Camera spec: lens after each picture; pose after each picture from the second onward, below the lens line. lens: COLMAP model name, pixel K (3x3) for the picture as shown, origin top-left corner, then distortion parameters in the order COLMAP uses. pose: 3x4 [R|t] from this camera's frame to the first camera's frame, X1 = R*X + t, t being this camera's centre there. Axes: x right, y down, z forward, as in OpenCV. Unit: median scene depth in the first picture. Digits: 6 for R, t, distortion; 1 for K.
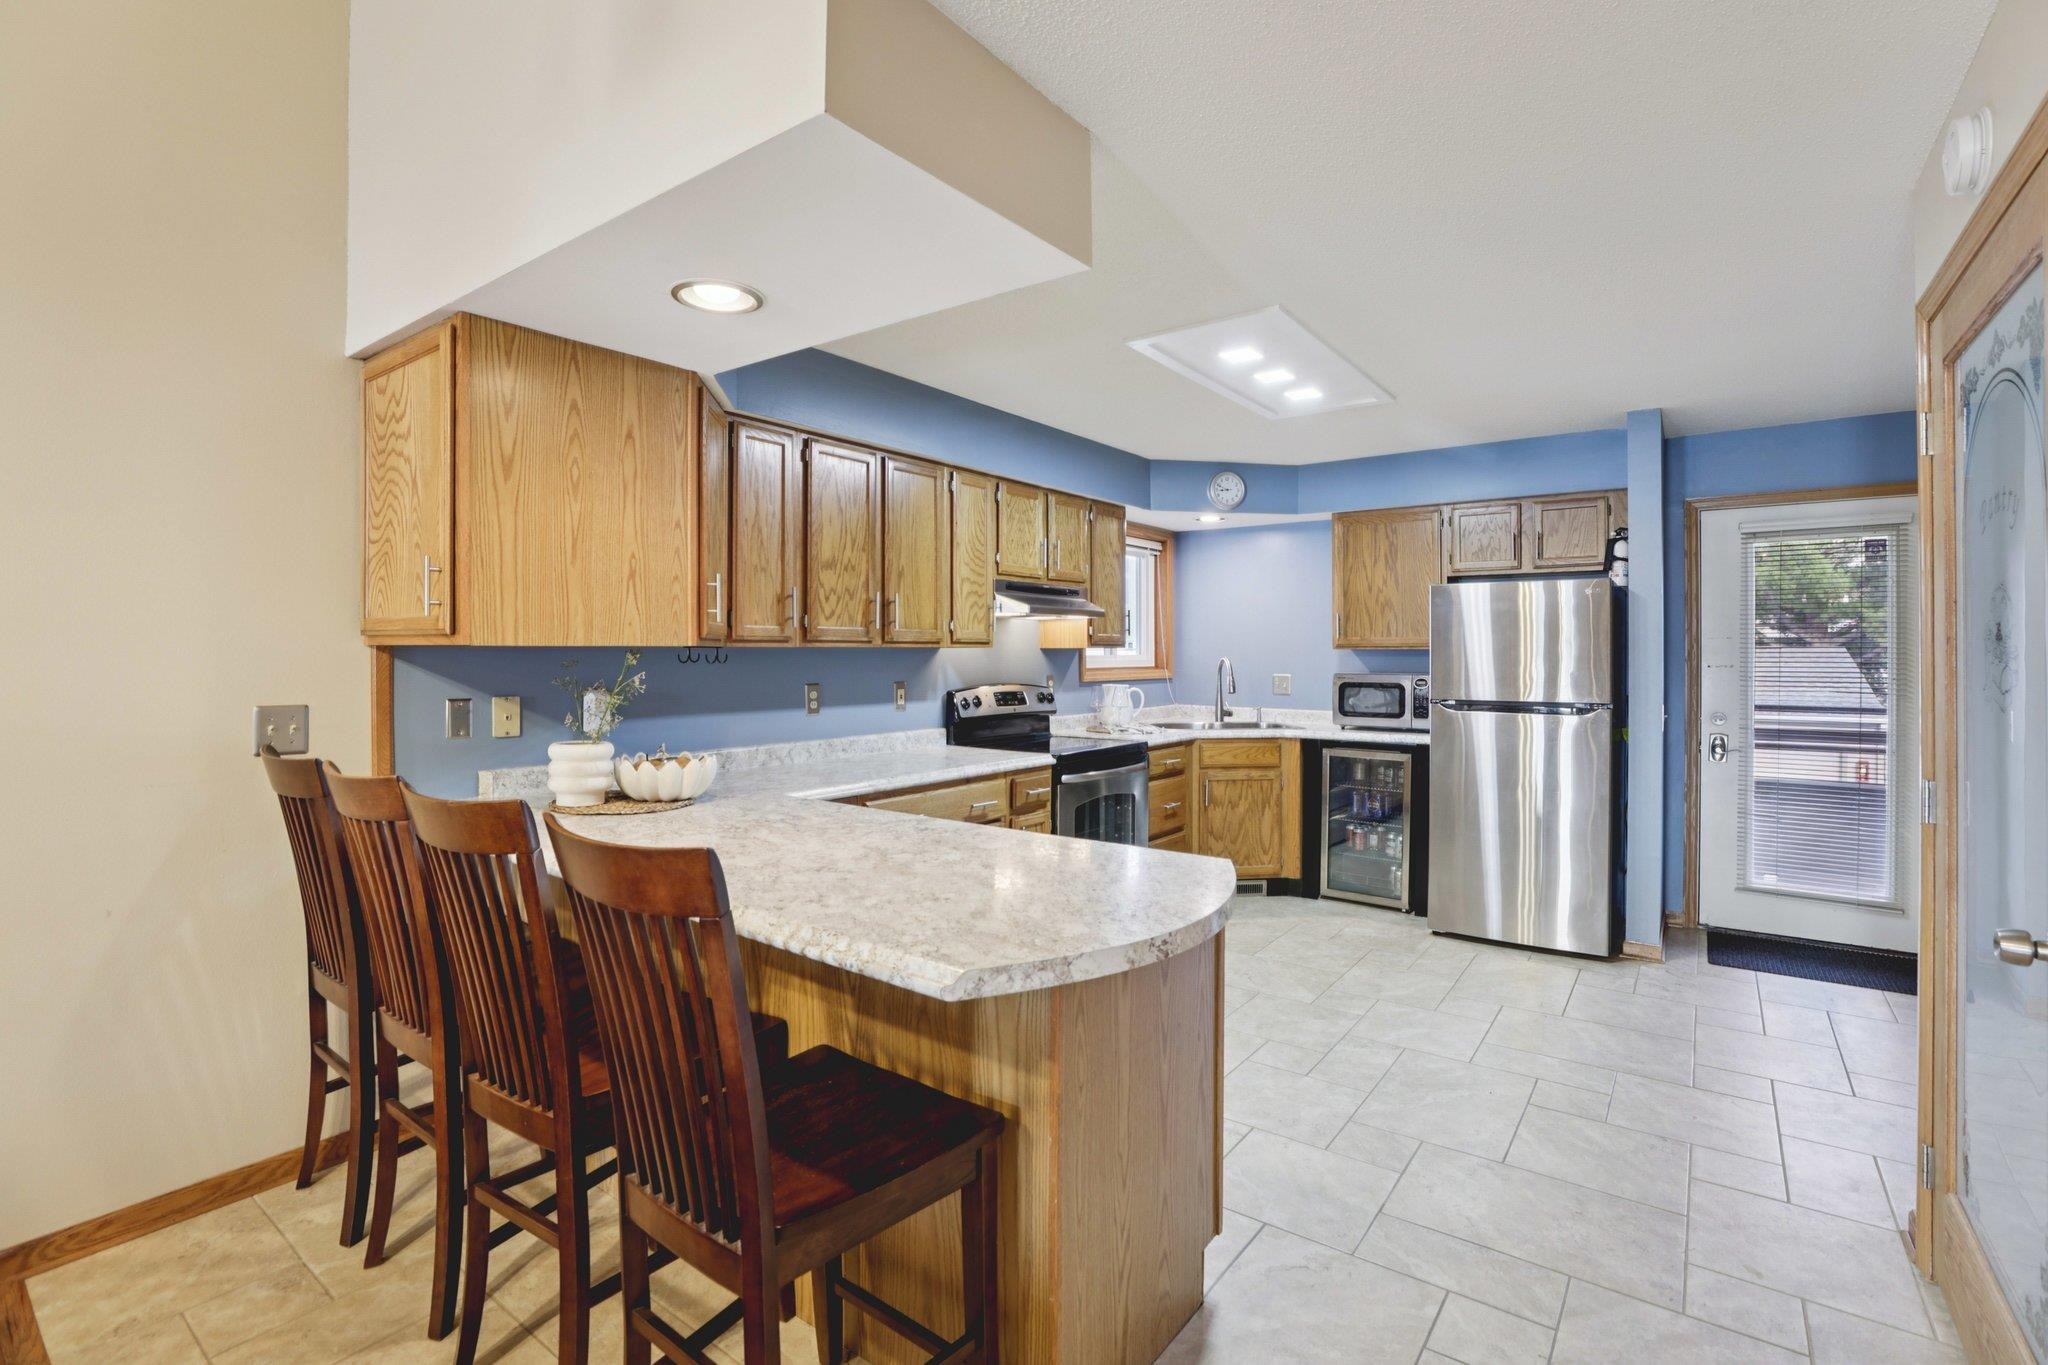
lens RADIAL K [[938.7, 0, 1027.7], [0, 938.7, 659.7], [0, 0, 1]] dist [-0.040057, 0.011104]
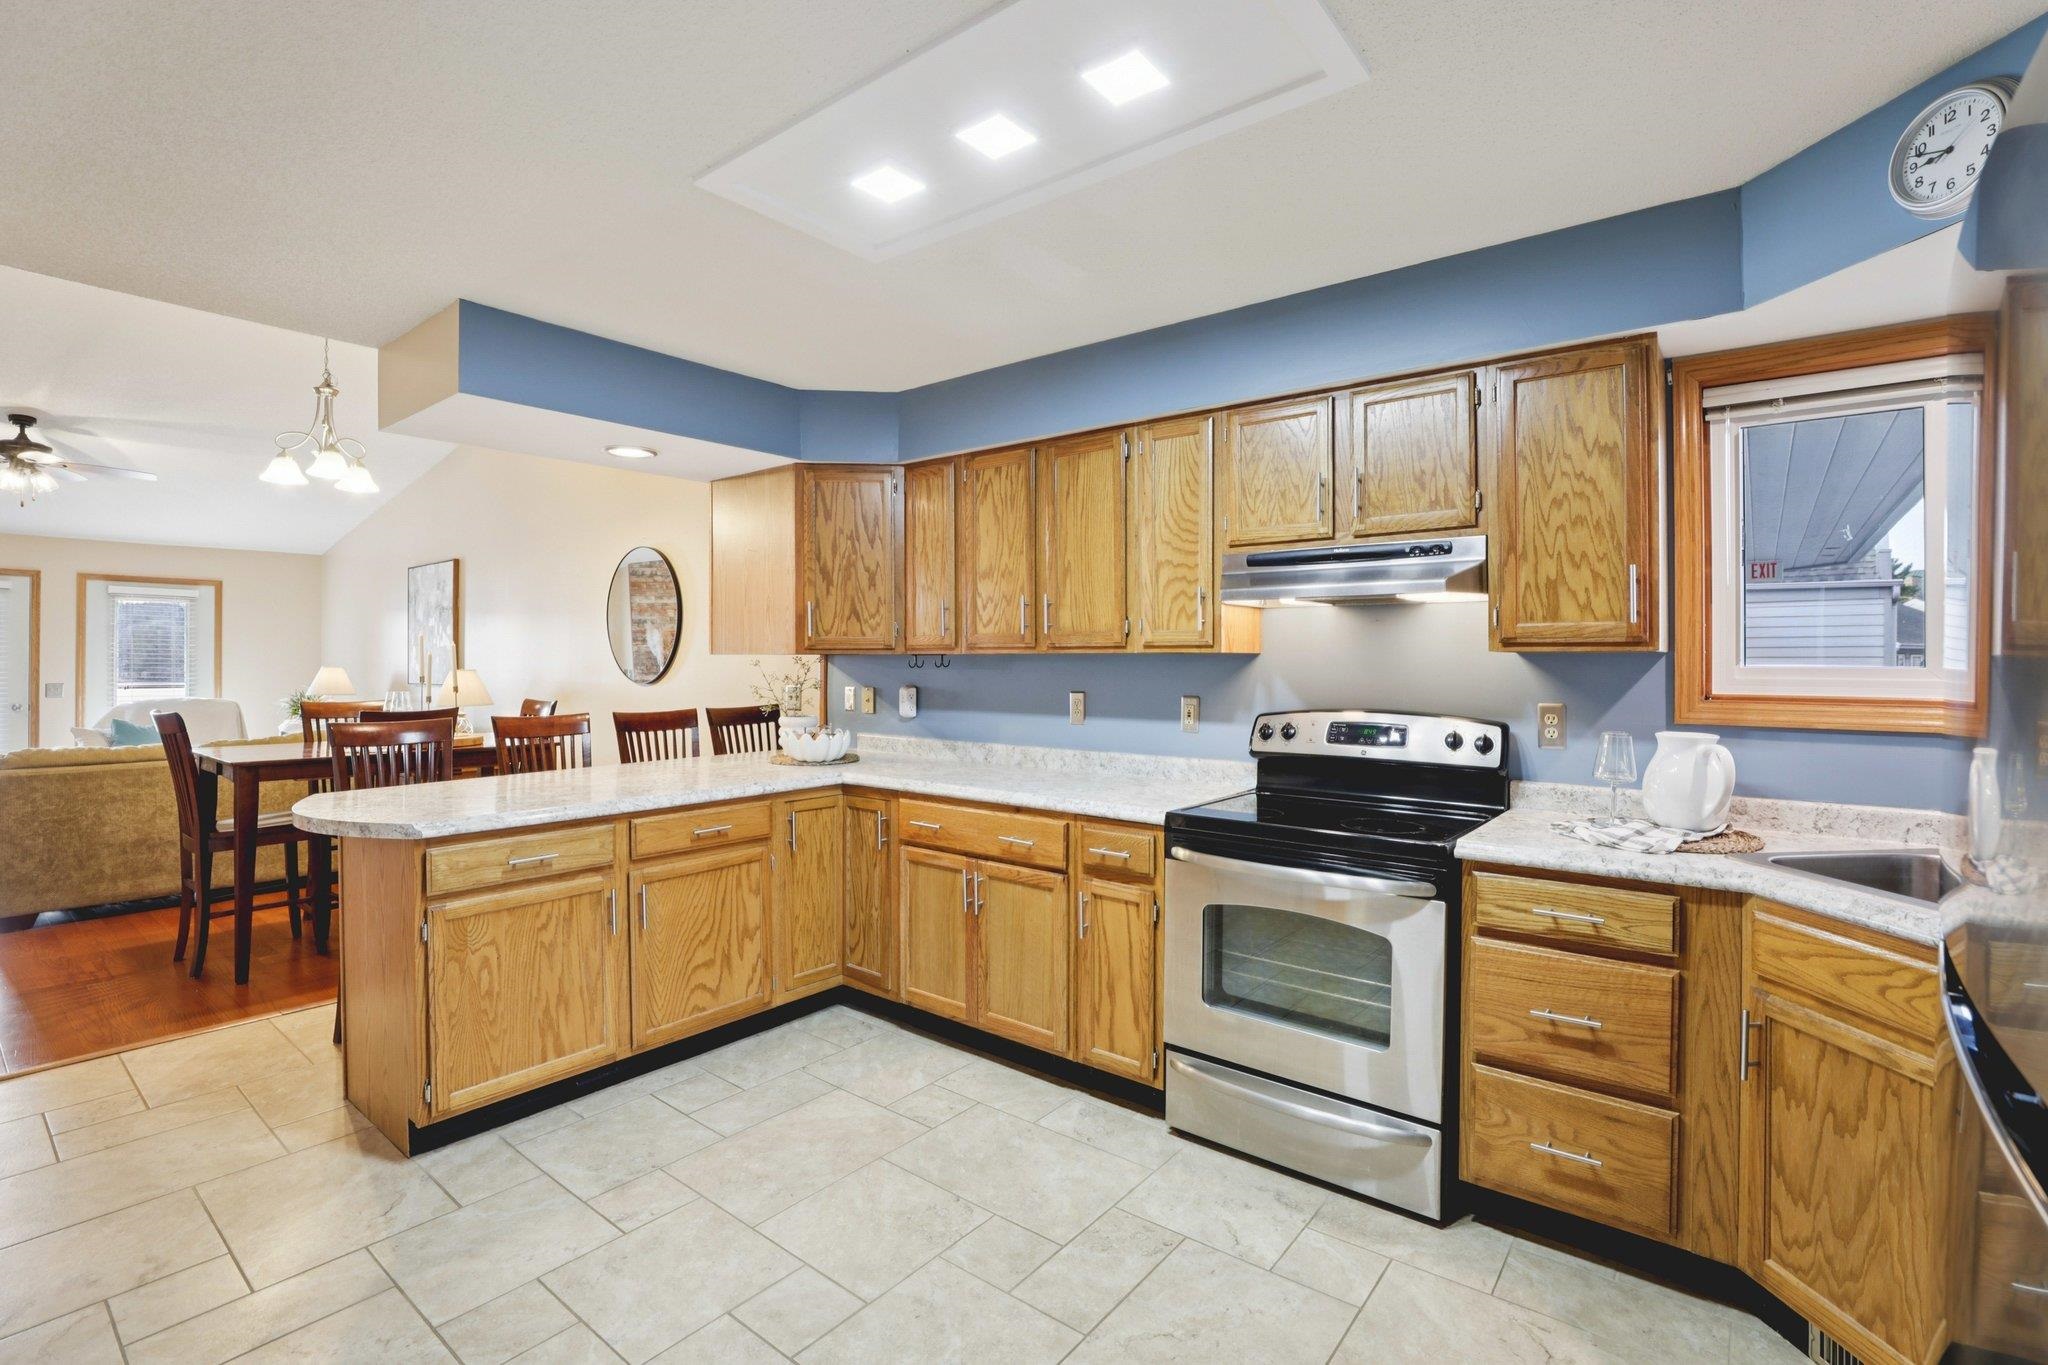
lens RADIAL K [[938.7, 0, 1027.7], [0, 938.7, 659.7], [0, 0, 1]] dist [-0.040057, 0.011104]
pose [[-0.028985, 0.000073, -0.999580, 0.751042], [-0.009850, 0.999951, 0.000359, -0.007345], [0.999531, 0.009856, -0.028983, 0.985294]]
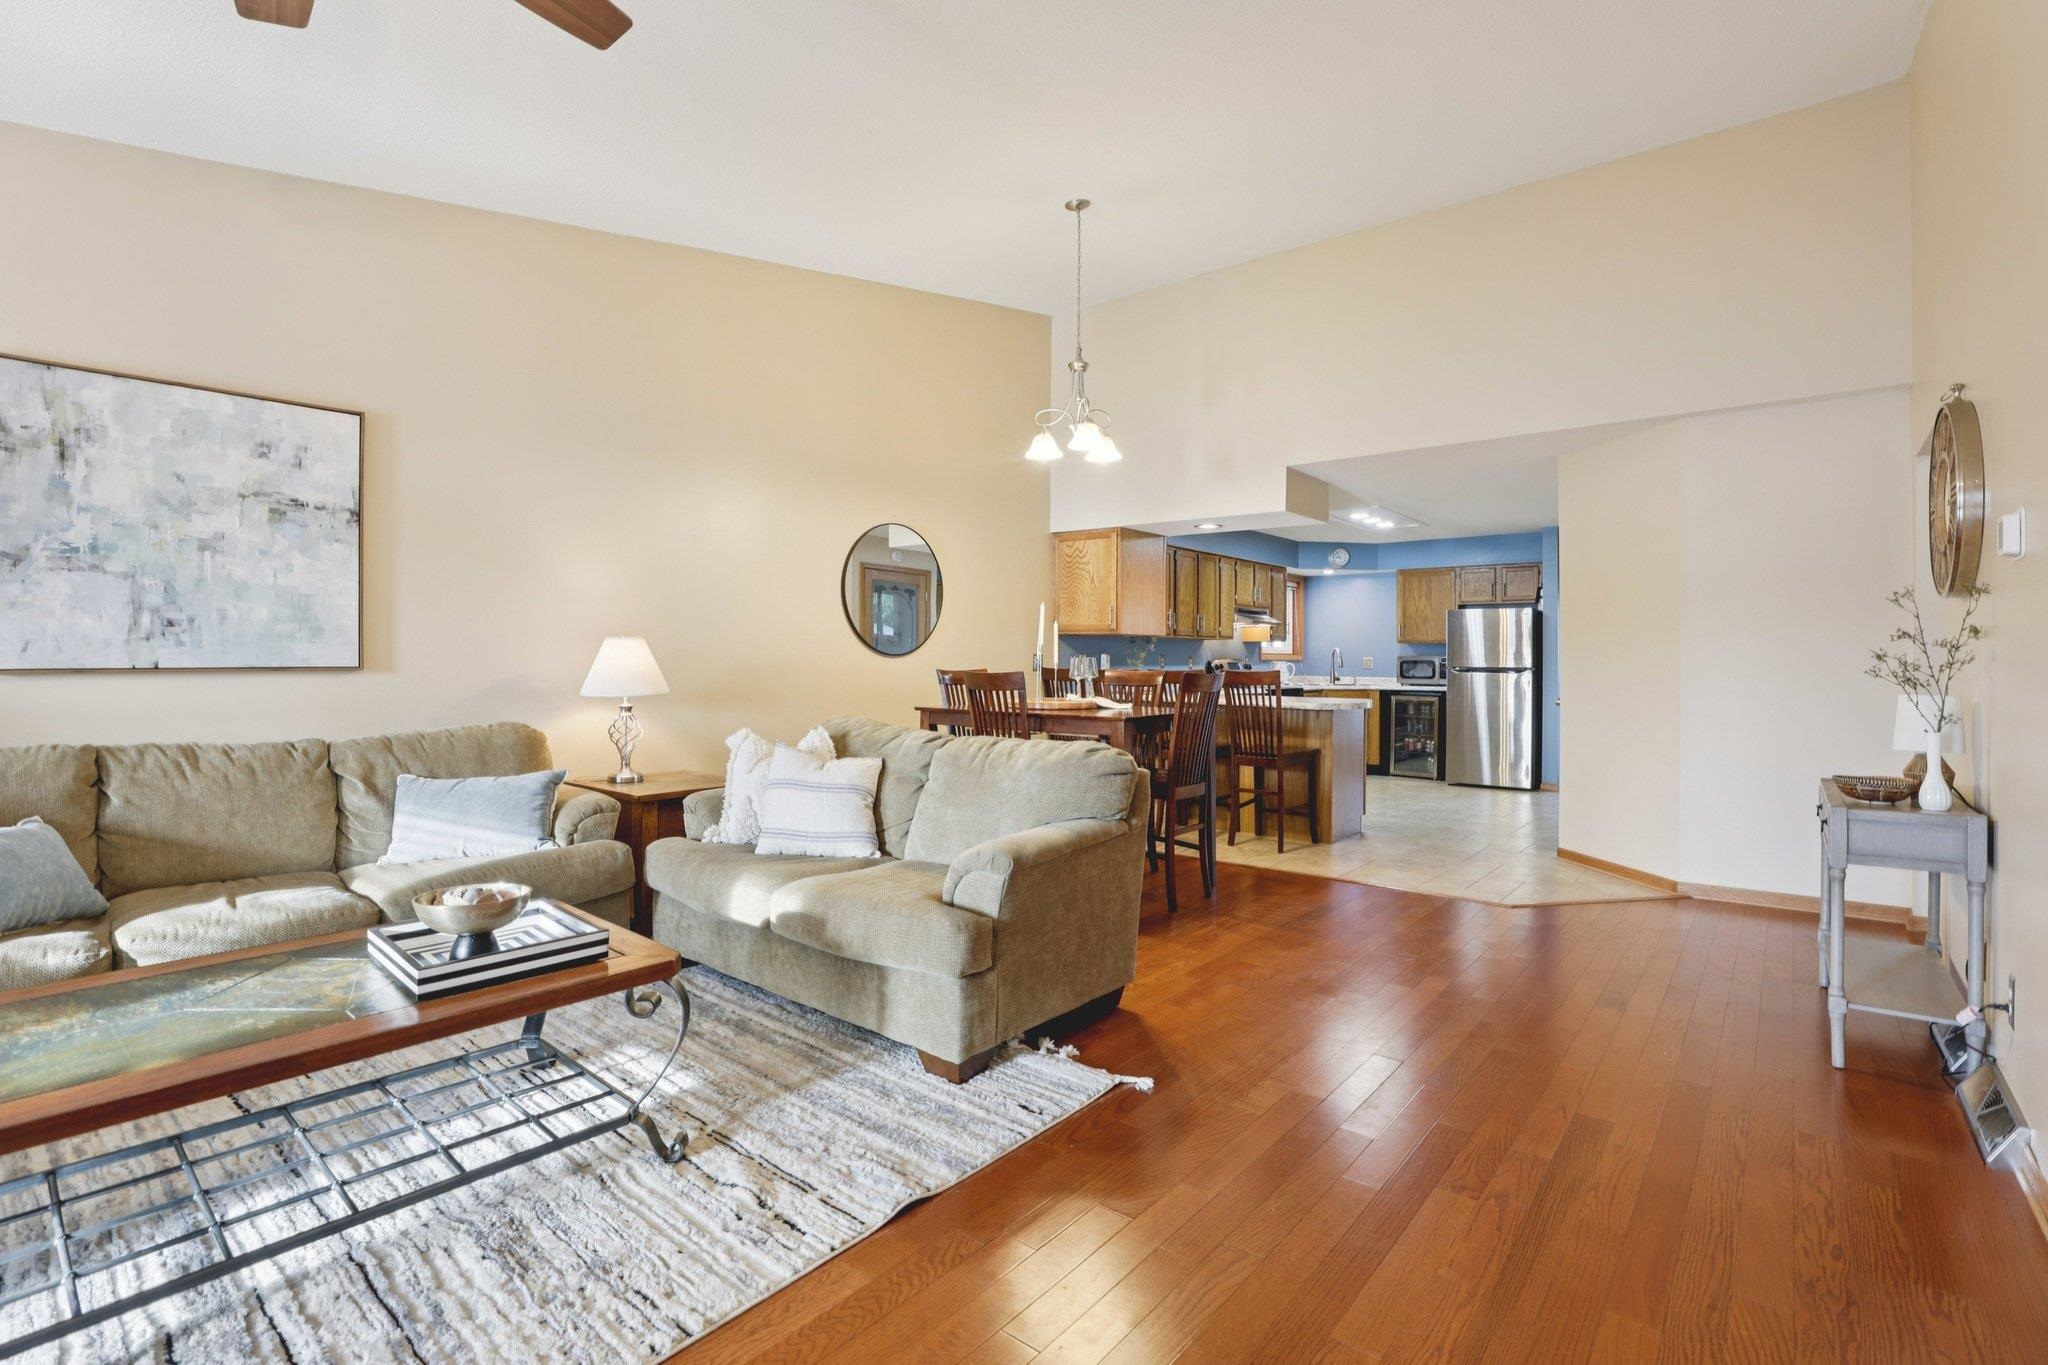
lens RADIAL K [[938.7, 0, 1027.7], [0, 938.7, 659.7], [0, 0, 1]] dist [-0.040057, 0.011104]
pose [[0.998485, 0.005749, -0.054724, -0.420138], [-0.006192, 0.999949, -0.007937, 0.056762], [0.054675, 0.008264, 0.998470, -1.229851]]
